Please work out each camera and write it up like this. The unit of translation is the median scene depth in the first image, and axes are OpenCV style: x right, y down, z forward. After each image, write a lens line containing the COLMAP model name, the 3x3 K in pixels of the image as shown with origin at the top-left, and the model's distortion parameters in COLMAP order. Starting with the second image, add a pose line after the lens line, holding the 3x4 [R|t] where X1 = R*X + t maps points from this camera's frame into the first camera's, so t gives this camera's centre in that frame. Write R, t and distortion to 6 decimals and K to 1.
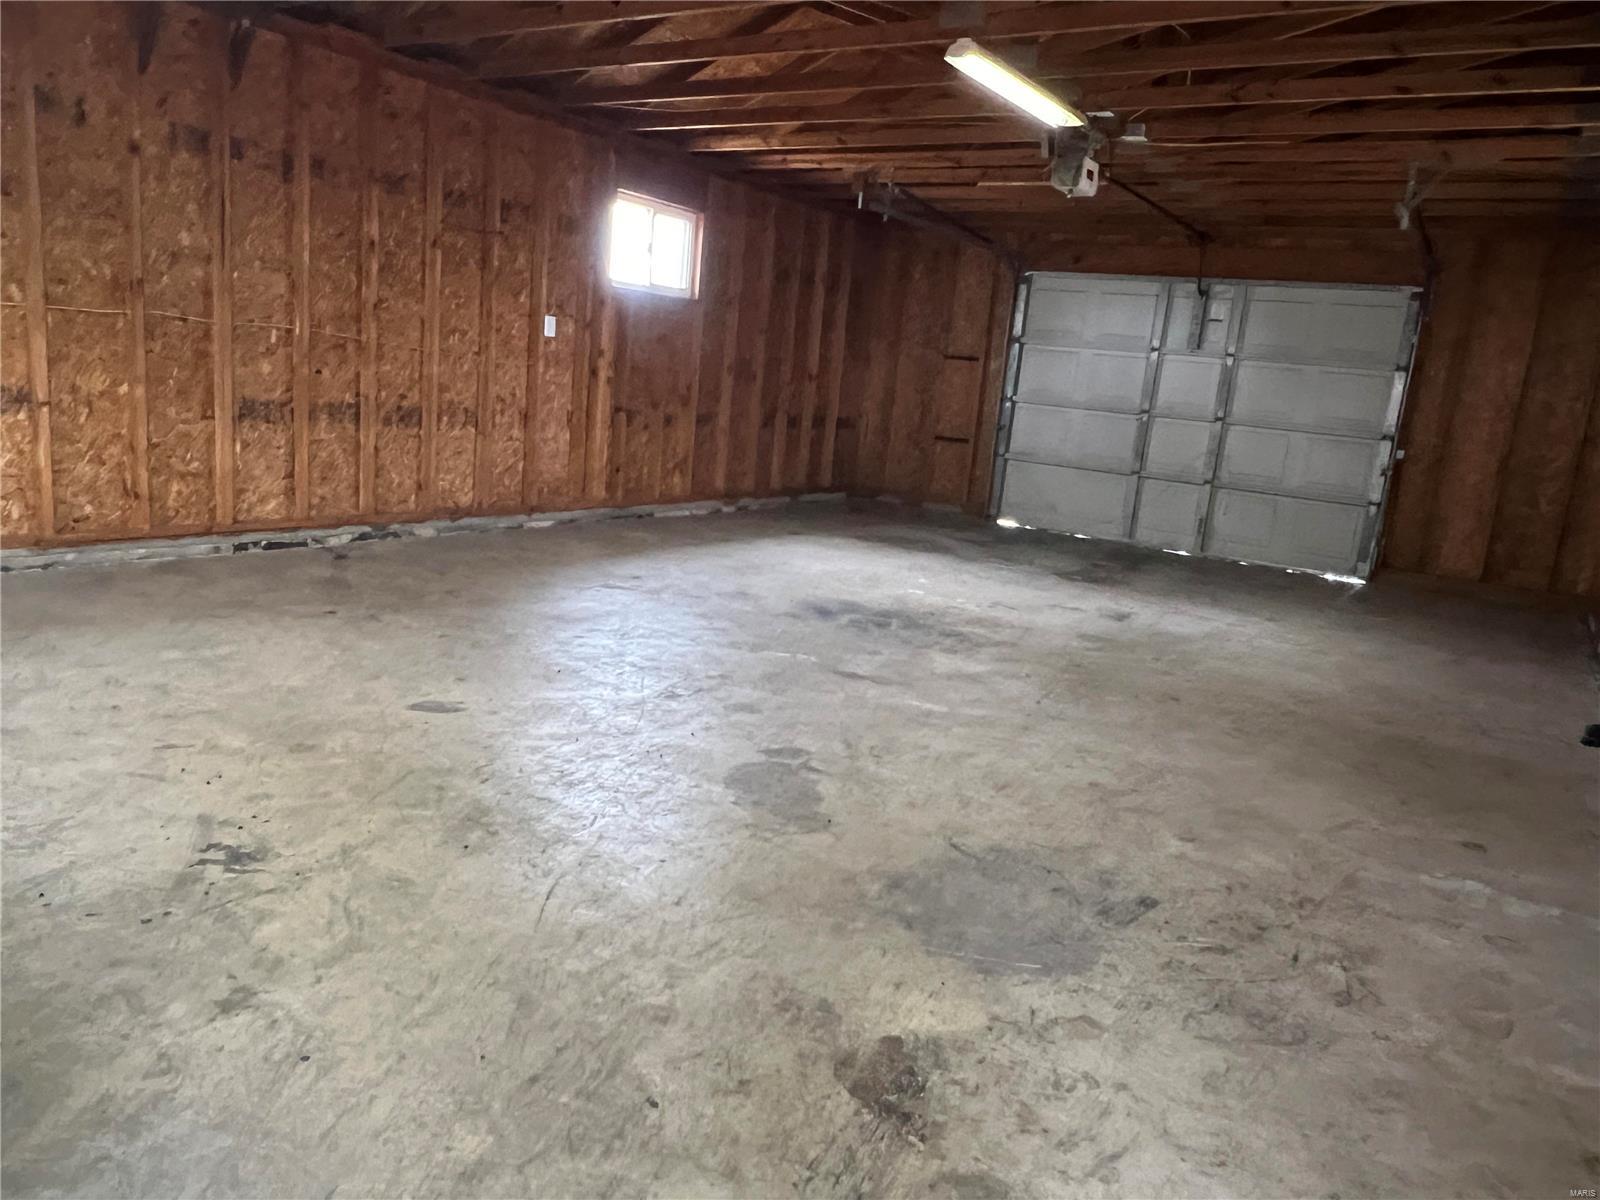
lens RADIAL K [[1107.1, 0, 796.1], [0, 1107.1, 599.1], [0, 0, 1]] dist [-0.006209, -0.001213]
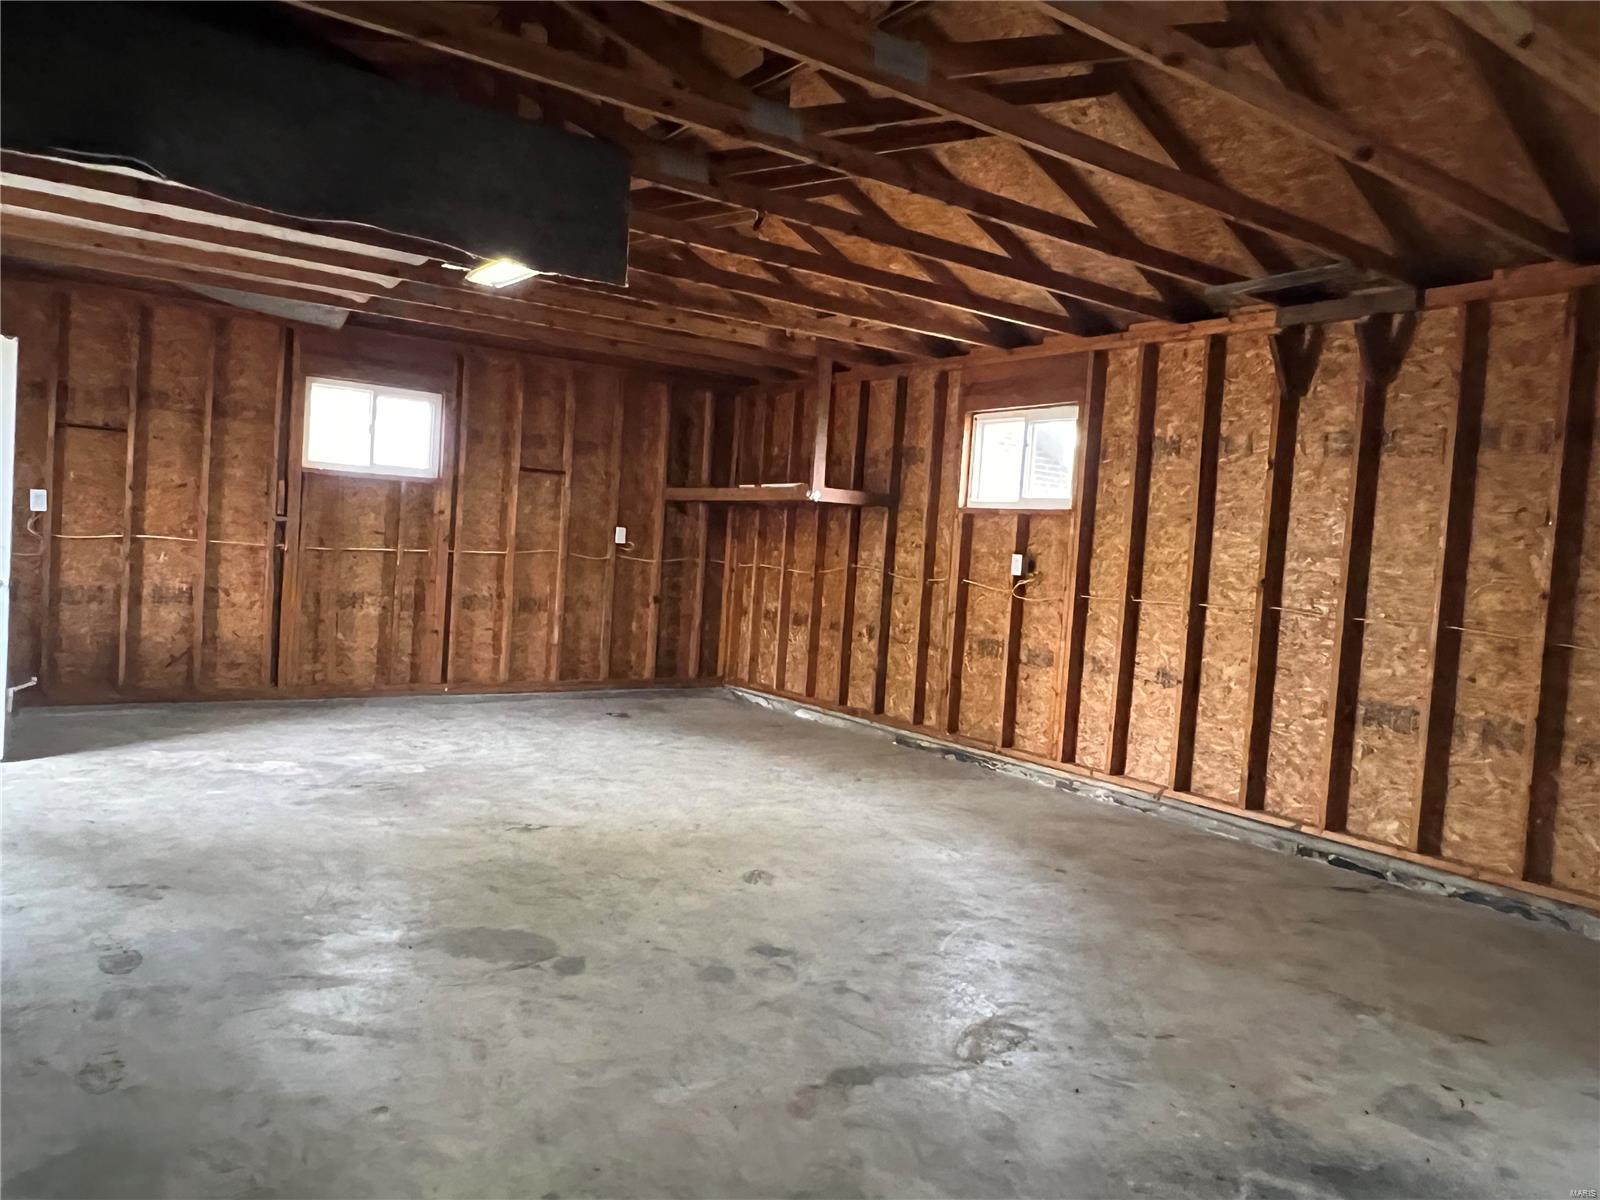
lens RADIAL K [[1107.1, 0, 795.7], [0, 1107.1, 597.2], [0, 0, 1]] dist [-0.006209, -0.001213]
pose [[-0.353325, -0.069352, -0.932926, 0.849566], [-0.283348, 0.958339, 0.036070, -0.262675], [0.891558, 0.277088, -0.358256, 1.433221]]
